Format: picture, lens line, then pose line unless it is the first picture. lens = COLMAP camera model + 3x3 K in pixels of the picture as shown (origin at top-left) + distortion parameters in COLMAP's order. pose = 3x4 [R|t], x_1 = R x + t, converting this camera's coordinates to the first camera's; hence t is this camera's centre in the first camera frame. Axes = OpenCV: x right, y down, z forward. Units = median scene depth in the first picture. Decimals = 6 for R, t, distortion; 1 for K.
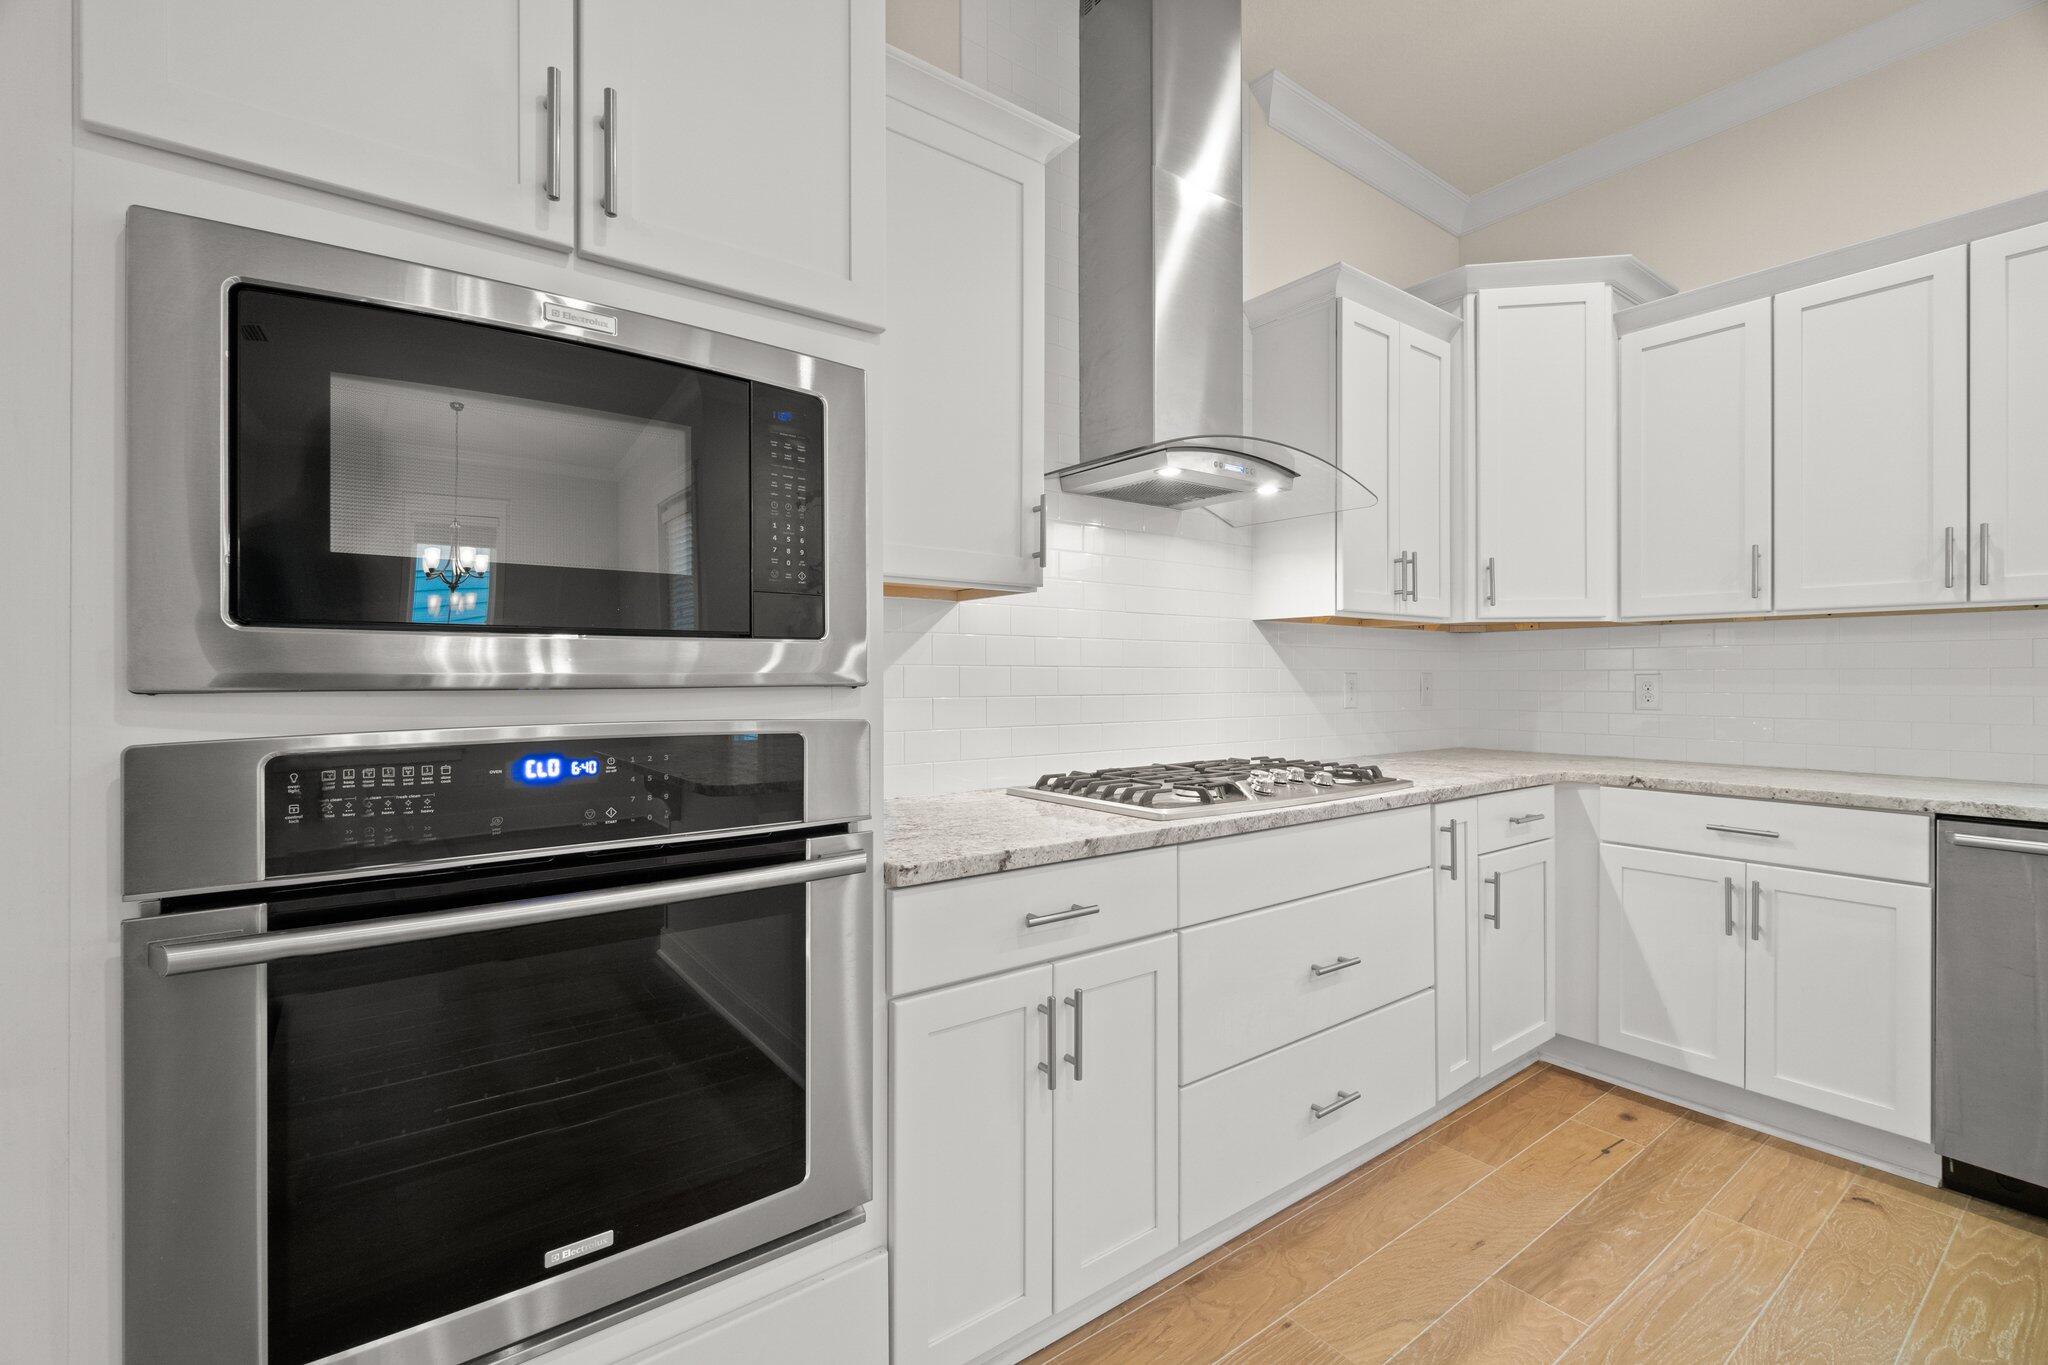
lens RADIAL K [[885.8, 0, 1018.3], [0, 885.8, 674.2], [0, 0, 1]] dist [-0.006291, 0.002637]
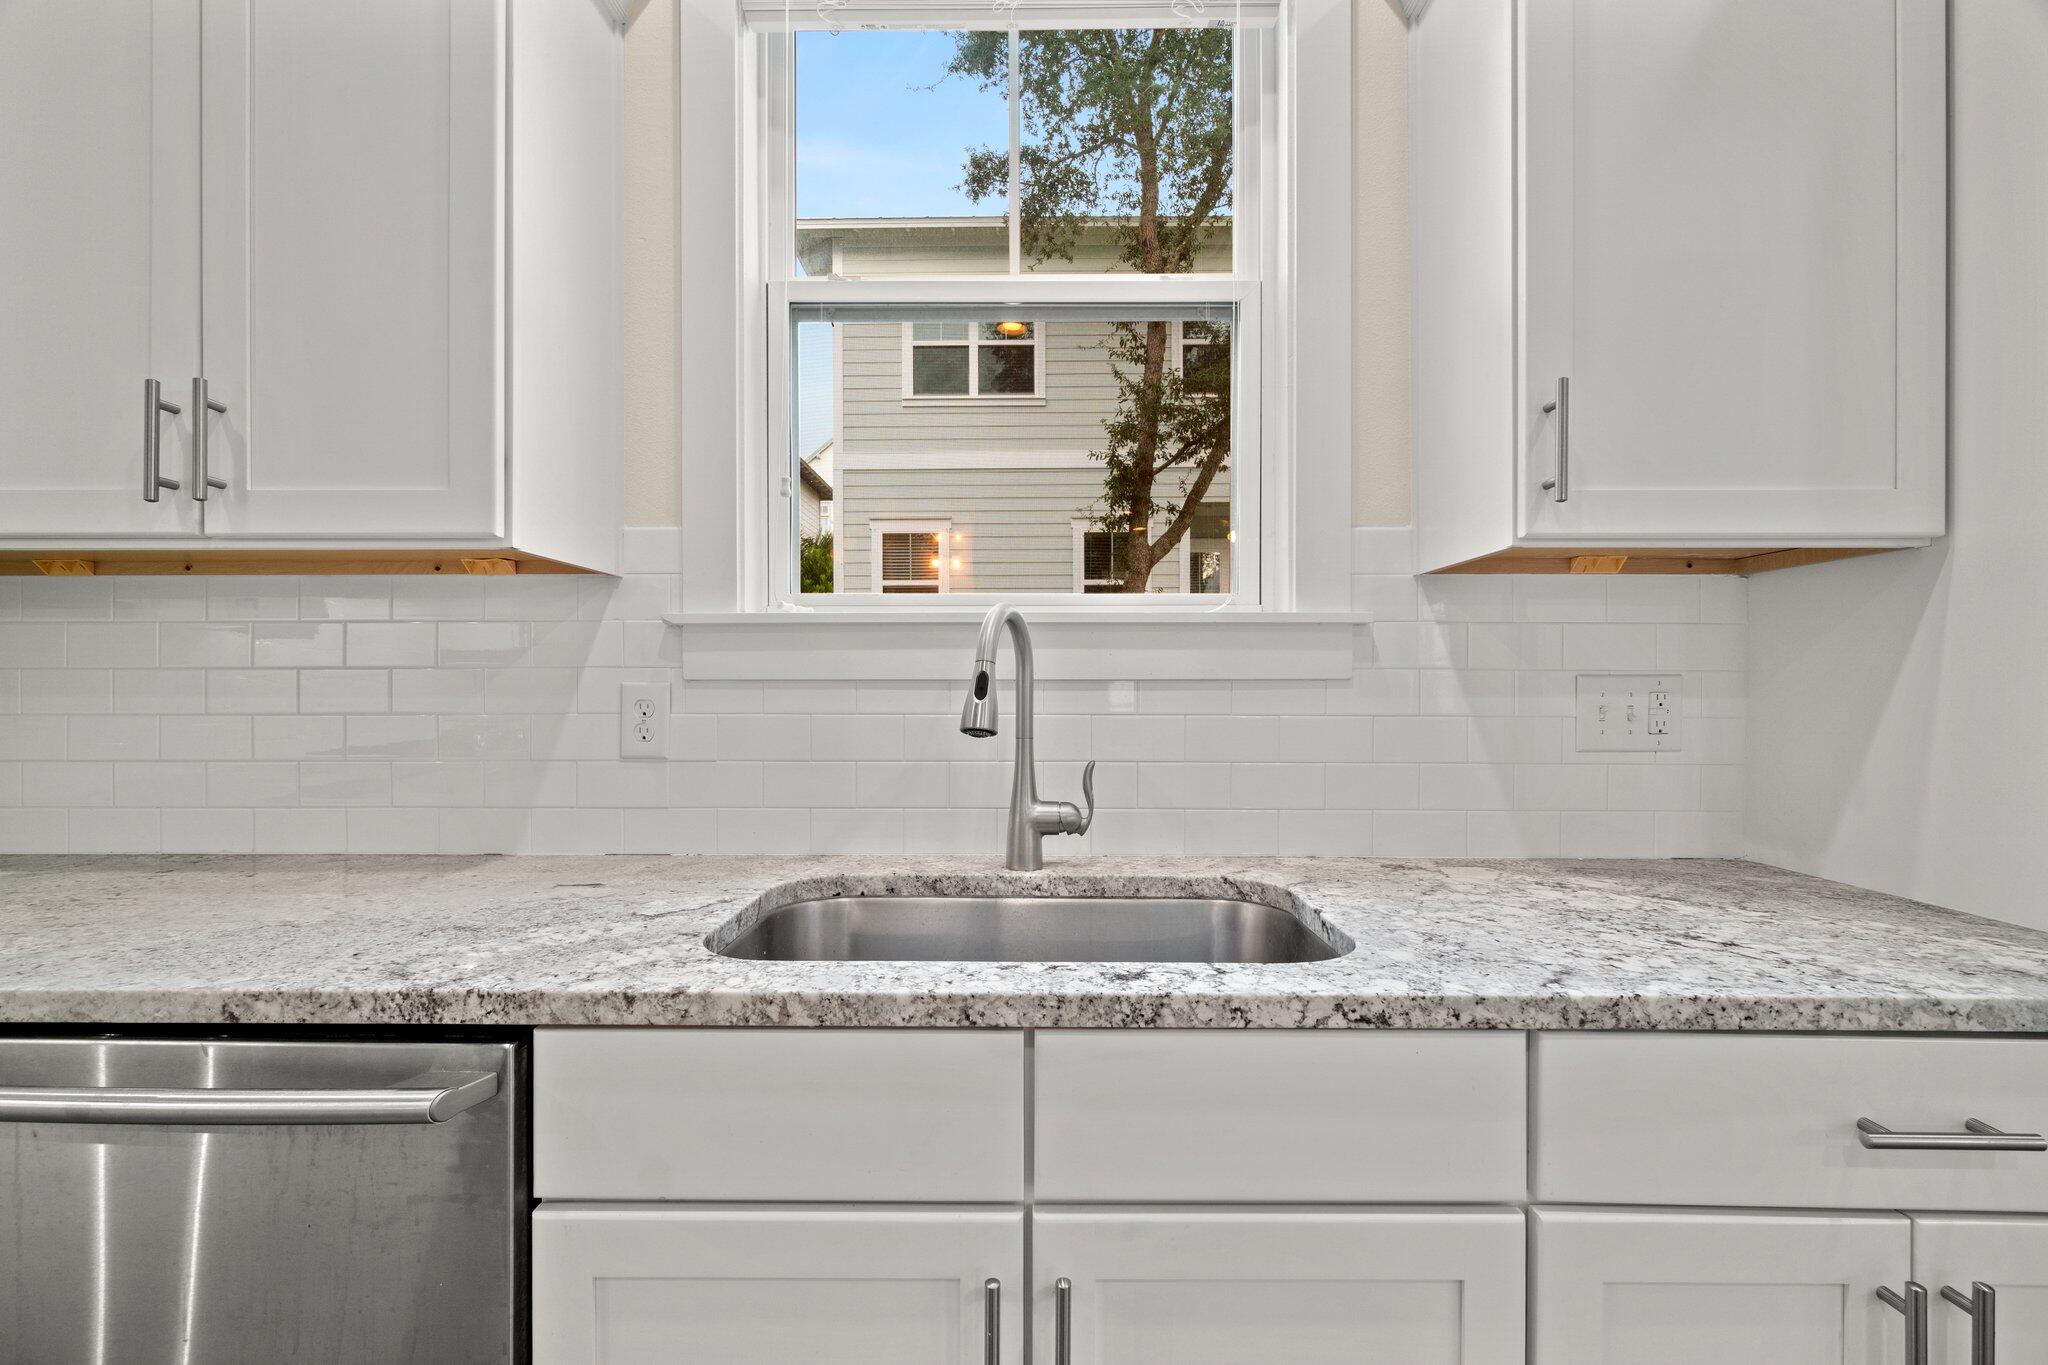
lens RADIAL K [[885.8, 0, 1017.8], [0, 885.8, 684.7], [0, 0, 1]] dist [-0.006291, 0.002637]
pose [[0.602298, -0.004511, 0.798258, 1.703357], [-0.001758, 0.999974, 0.006978, 0.000787], [-0.798269, -0.005606, 0.602275, 0.563589]]
